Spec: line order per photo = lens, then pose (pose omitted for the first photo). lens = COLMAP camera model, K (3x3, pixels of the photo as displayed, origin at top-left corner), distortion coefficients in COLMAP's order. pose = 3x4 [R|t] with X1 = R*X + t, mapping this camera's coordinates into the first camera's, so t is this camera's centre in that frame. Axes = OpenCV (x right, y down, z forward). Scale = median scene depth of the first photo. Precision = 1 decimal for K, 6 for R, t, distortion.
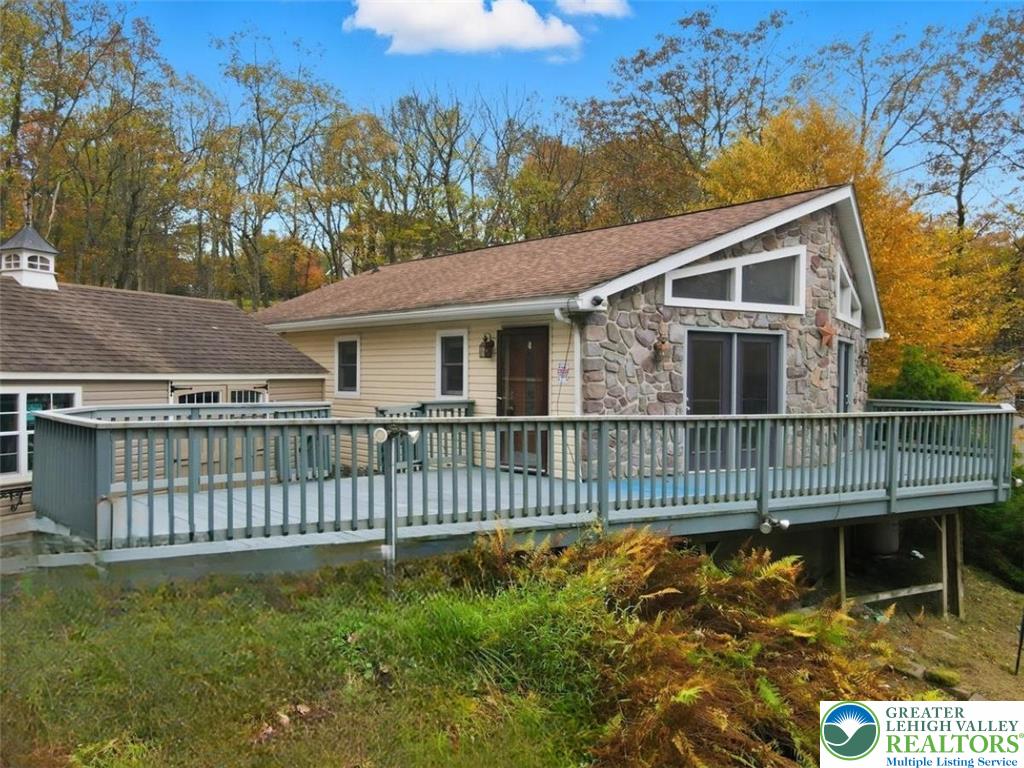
lens RADIAL K [[802.8, 0, 516.9], [0, 802.8, 378.2], [0, 0, 1]] dist [0.002141, 0.015521]
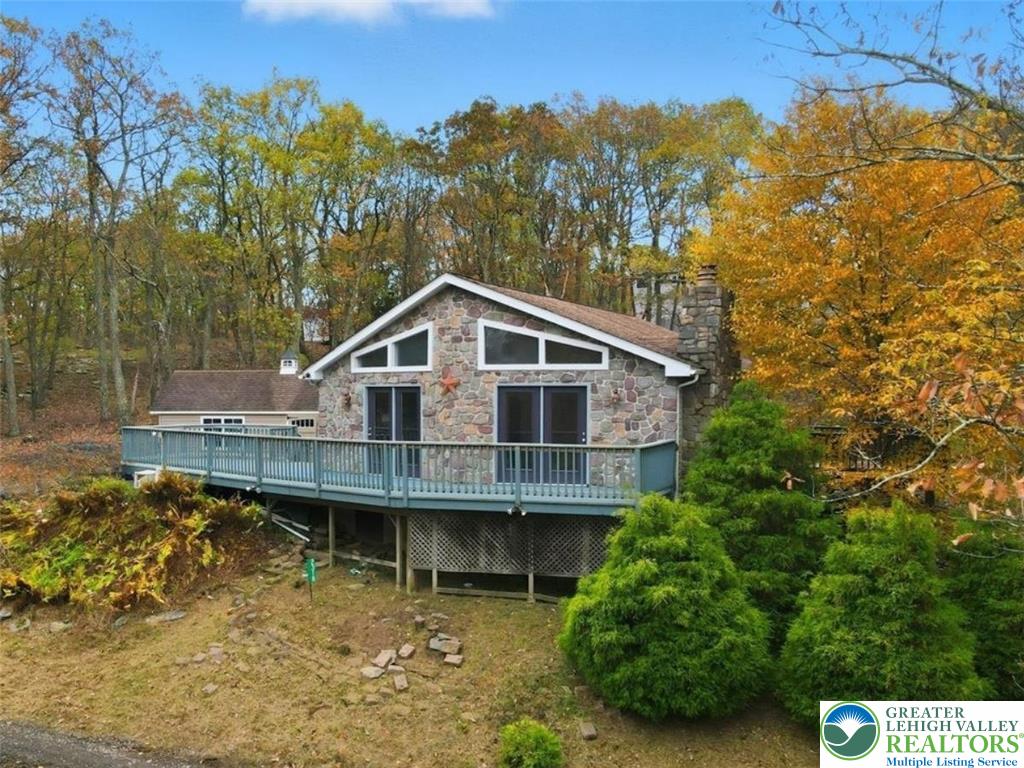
lens RADIAL K [[943.8, 0, 403.2], [0, 943.8, 403.5], [0, 0, 1]] dist [-0.005412, 0.000000]
pose [[0.274288, -0.000330, -0.961648, 2.050194], [0.001834, 0.999998, 0.000180, -0.025125], [0.961646, -0.001813, 0.274288, 0.536014]]
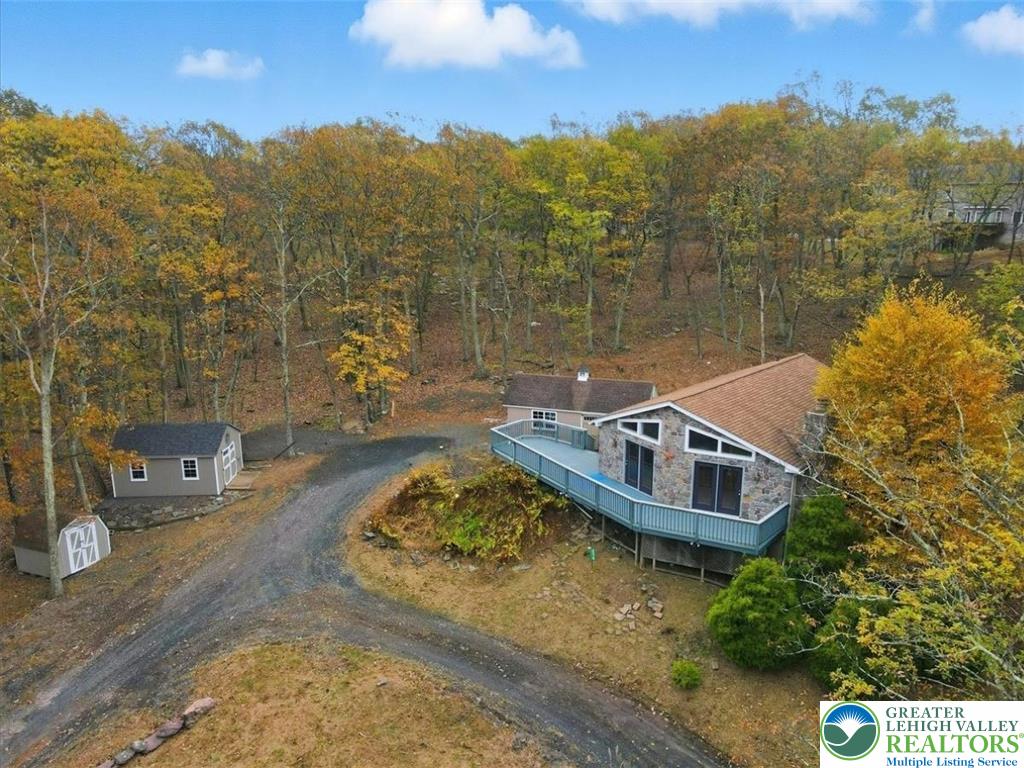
lens RADIAL K [[757.8, 0, 516.4], [0, 757.8, 379.9], [0, 0, 1]] dist [0.005340, 0.014531]
pose [[0.075136, 0.213037, -0.974151, 2.845298], [-0.002703, 0.976952, 0.213441, -0.863899], [0.997170, -0.013404, 0.073980, 0.382158]]
